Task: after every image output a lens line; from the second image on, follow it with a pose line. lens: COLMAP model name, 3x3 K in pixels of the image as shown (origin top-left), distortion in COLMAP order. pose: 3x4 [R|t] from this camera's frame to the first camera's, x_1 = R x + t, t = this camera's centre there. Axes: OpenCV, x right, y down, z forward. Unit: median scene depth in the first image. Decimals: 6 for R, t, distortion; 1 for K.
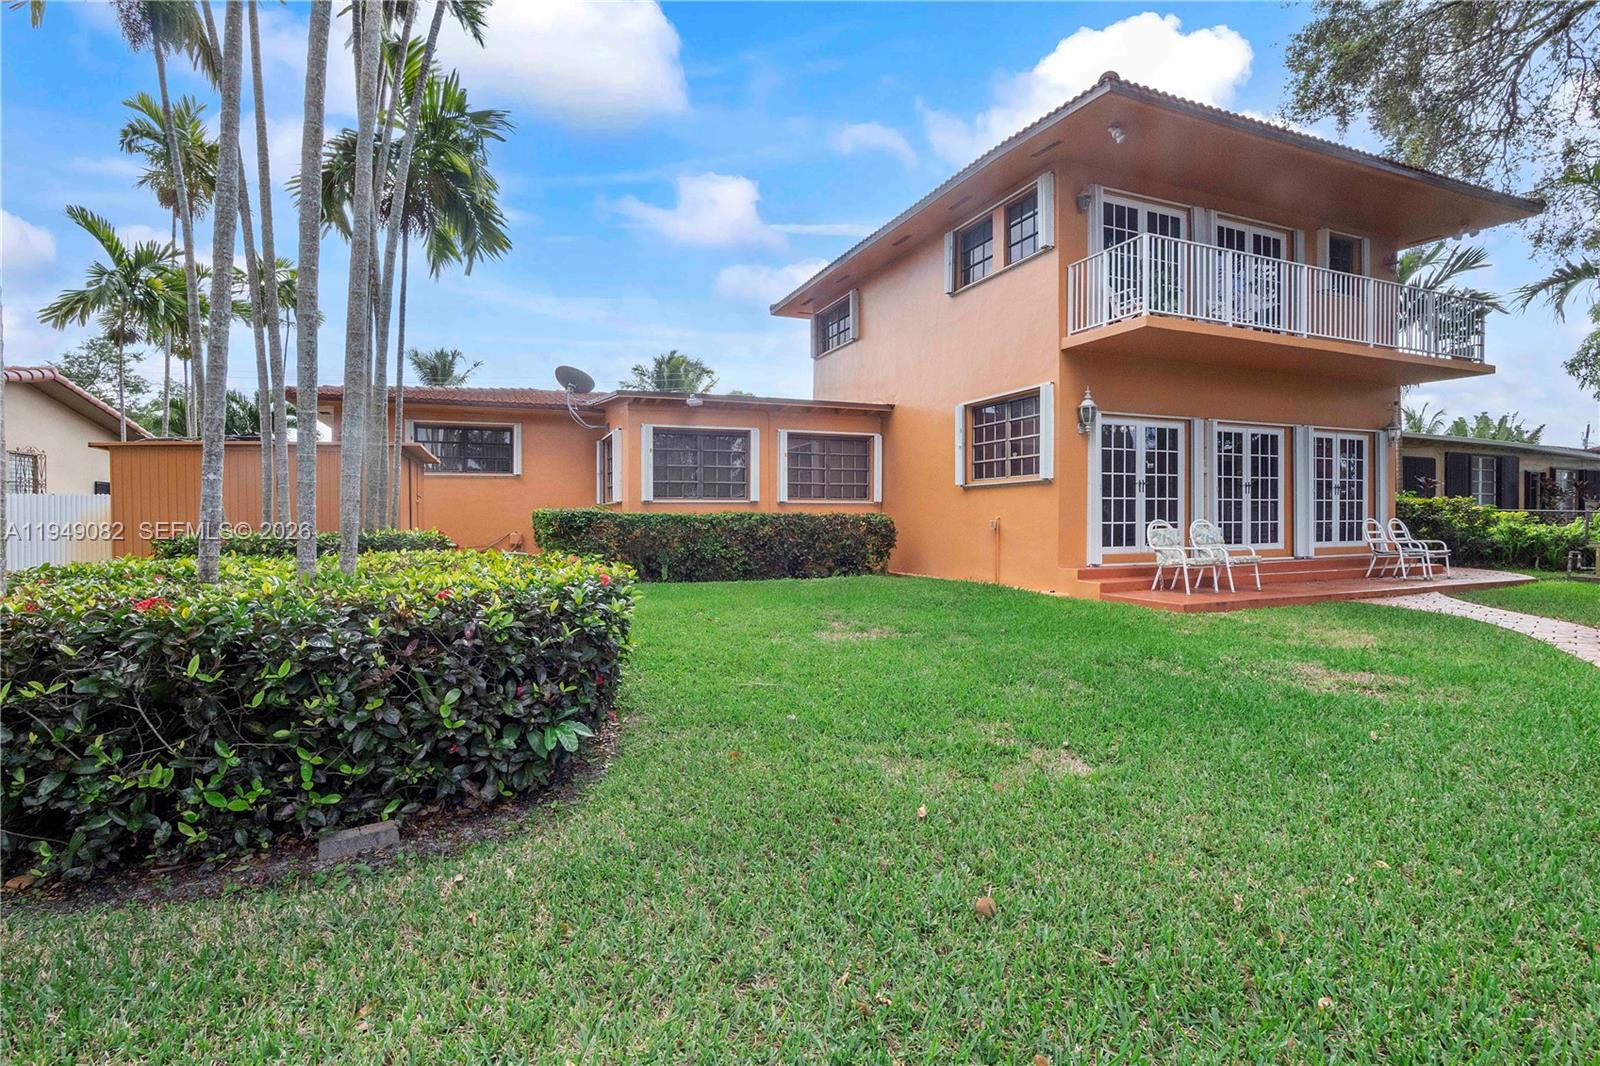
lens RADIAL K [[771.5, 0, 794.4], [0, 771.5, 527.4], [0, 0, 1]] dist [-0.030781, 0.000385]
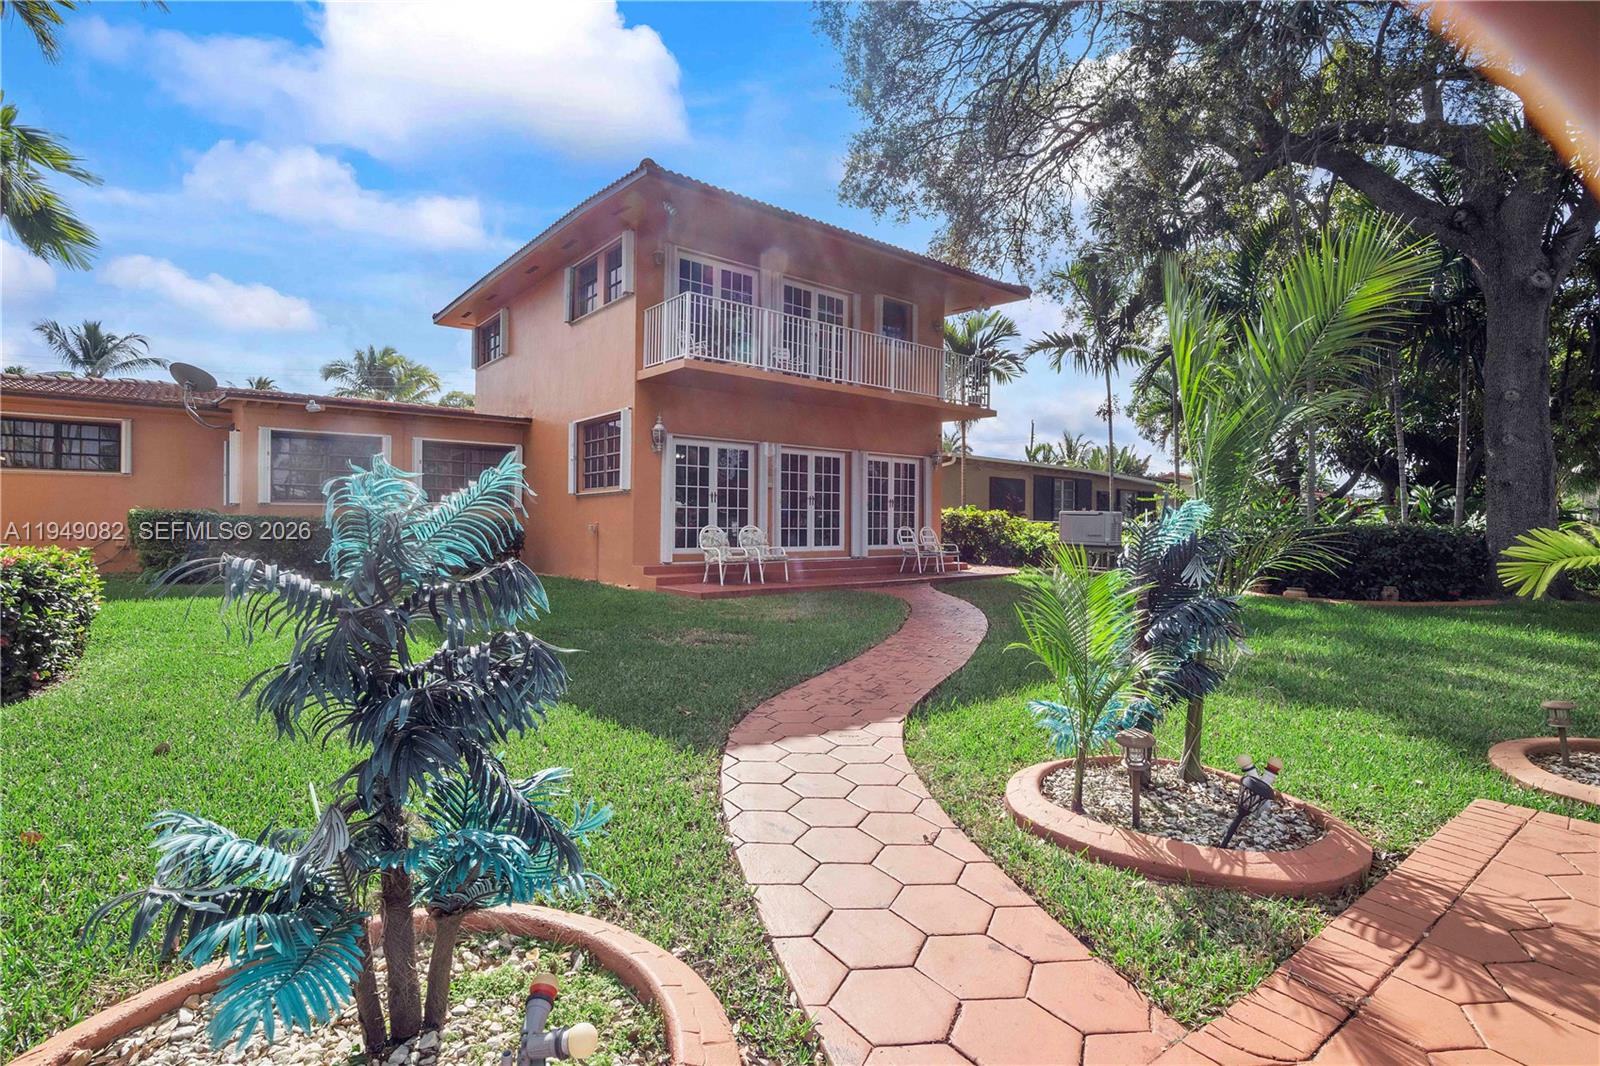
lens RADIAL K [[771.5, 0, 794.4], [0, 771.5, 527.4], [0, 0, 1]] dist [-0.030781, 0.000385]
pose [[0.954546, 0.008575, 0.297941, 0.199040], [-0.005663, 0.999927, -0.010635, 0.004679], [-0.298011, 0.008465, 0.954525, -0.175628]]
